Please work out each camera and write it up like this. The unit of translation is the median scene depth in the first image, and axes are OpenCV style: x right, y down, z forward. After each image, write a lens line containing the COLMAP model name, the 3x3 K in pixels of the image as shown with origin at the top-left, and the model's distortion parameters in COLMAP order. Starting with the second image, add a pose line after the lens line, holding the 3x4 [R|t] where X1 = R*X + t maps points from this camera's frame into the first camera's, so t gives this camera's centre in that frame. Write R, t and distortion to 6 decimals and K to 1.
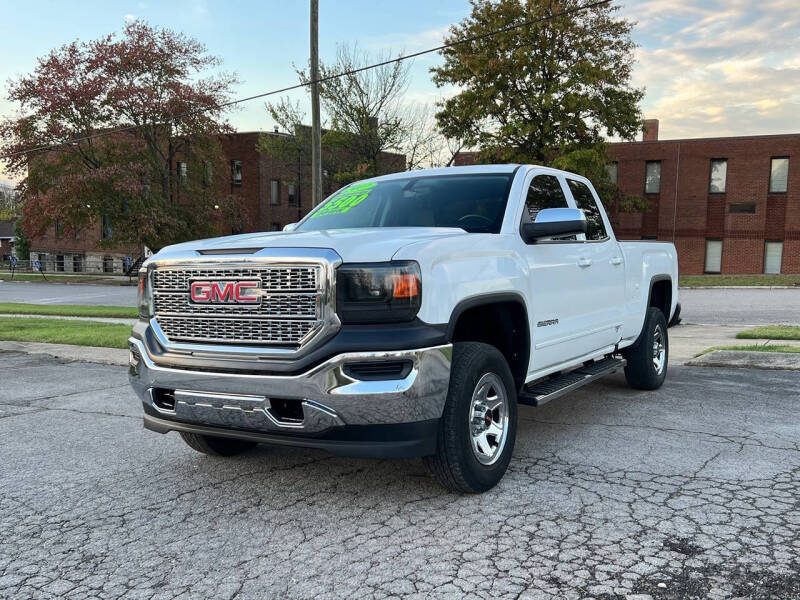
lens RADIAL K [[756.7, 0, 397.5], [0, 756.7, 300.0], [0, 0, 1]] dist [0.025875, 0.000000]
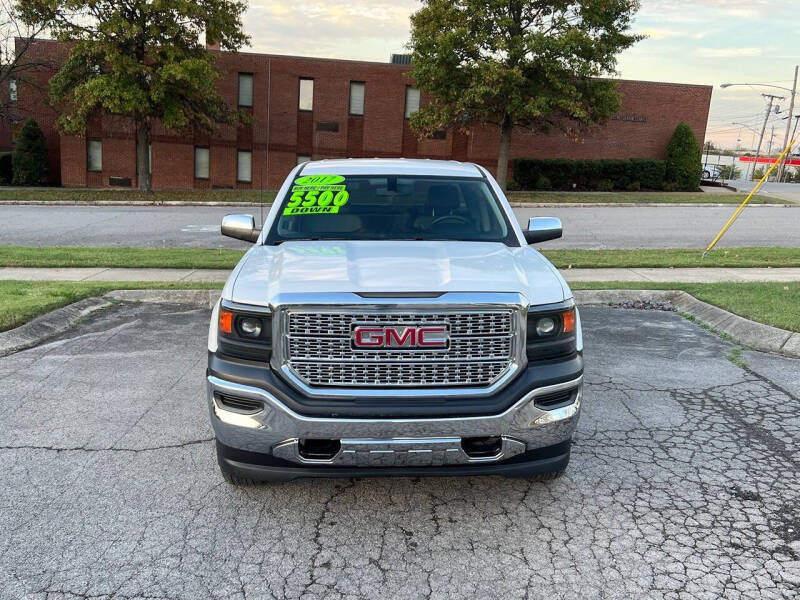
lens RADIAL K [[756.7, 0, 402.4], [0, 756.7, 298.4], [0, 0, 1]] dist [0.025875, 0.000000]
pose [[0.827892, -0.075664, 0.555760, -0.684541], [0.002213, 0.991292, 0.131664, -0.168238], [-0.560883, -0.107774, 0.820851, 0.181131]]
